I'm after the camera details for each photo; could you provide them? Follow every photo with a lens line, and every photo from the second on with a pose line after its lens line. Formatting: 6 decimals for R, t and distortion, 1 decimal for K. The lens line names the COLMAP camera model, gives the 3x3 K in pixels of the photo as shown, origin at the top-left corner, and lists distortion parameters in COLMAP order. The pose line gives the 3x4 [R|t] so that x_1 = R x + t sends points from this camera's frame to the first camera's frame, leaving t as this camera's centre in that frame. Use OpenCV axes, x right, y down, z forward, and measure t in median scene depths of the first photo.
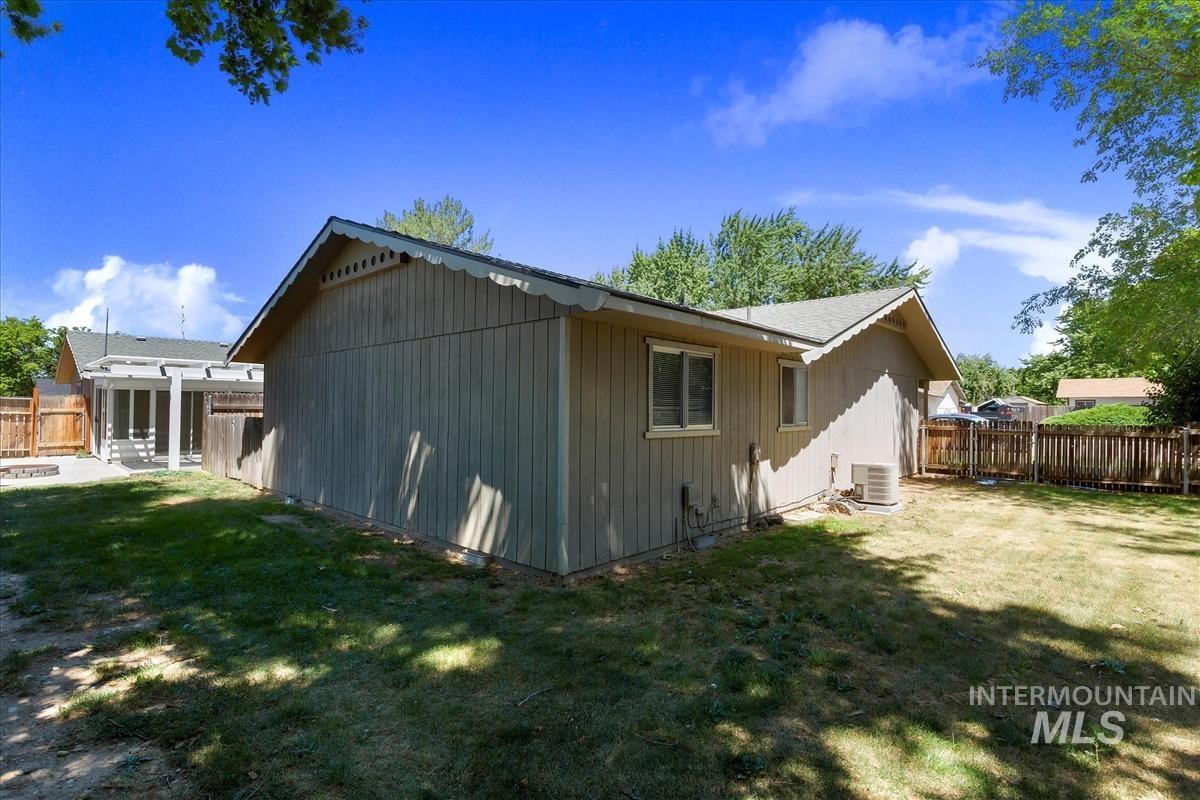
lens RADIAL K [[554.9, 0, 598.4], [0, 554.9, 396.2], [0, 0, 1]] dist [-0.002570, -0.000815]
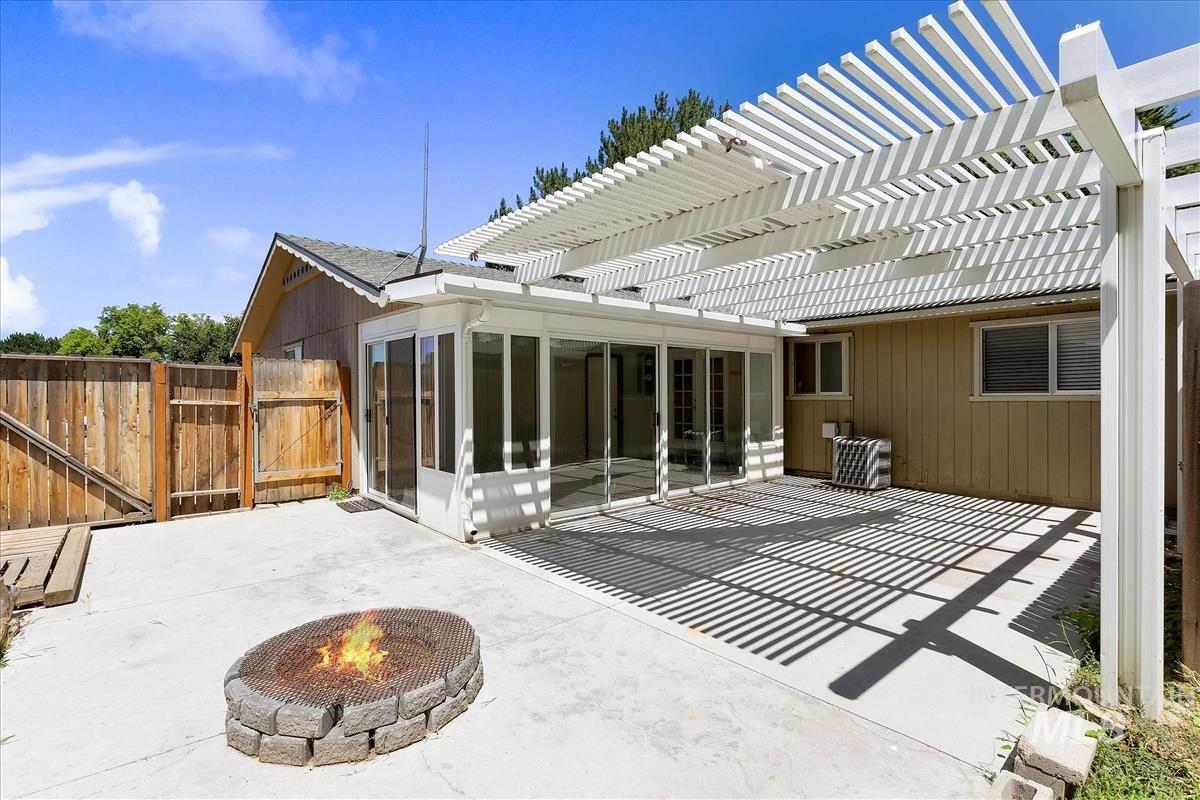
lens RADIAL K [[554.9, 0, 601.7], [0, 554.9, 398.5], [0, 0, 1]] dist [-0.002570, -0.000815]
pose [[0.993915, -0.011767, -0.109523, -0.712236], [0.014800, 0.999528, 0.026922, 0.020336], [0.109154, -0.028379, 0.993620, 0.617923]]
